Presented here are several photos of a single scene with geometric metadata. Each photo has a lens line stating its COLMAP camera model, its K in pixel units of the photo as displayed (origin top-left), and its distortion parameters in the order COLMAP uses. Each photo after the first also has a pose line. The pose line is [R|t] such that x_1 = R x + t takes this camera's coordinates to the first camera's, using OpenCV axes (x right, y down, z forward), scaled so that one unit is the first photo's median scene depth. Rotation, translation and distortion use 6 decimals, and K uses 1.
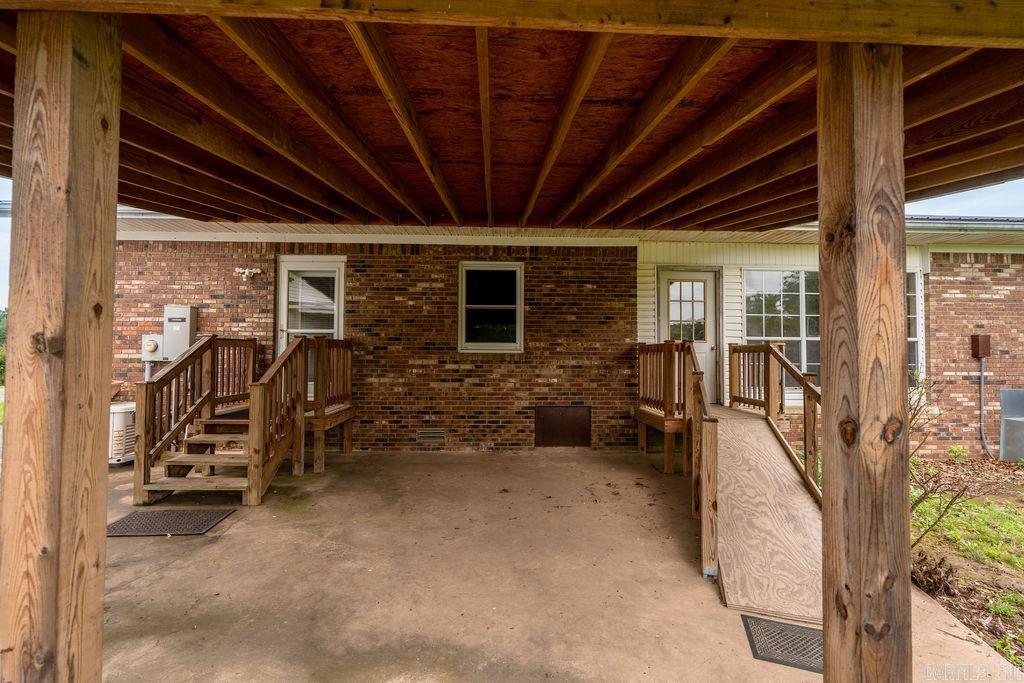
lens RADIAL K [[455.1, 0, 512.8], [0, 455.1, 344.5], [0, 0, 1]] dist [-0.002486, 0.000183]
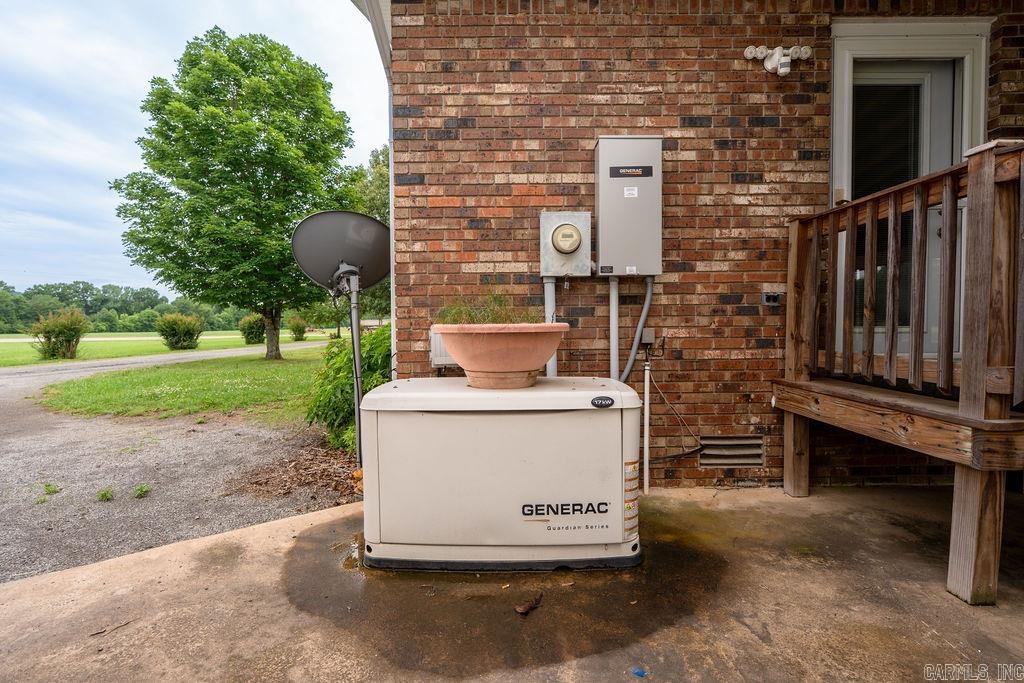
lens RADIAL K [[455.1, 0, 511.3], [0, 455.1, 341.5], [0, 0, 1]] dist [-0.002486, 0.000183]
pose [[0.999183, -0.009729, -0.039225, -0.810270], [0.012301, 0.997752, 0.065872, 0.065562], [0.038496, -0.066300, 0.997057, 0.572607]]
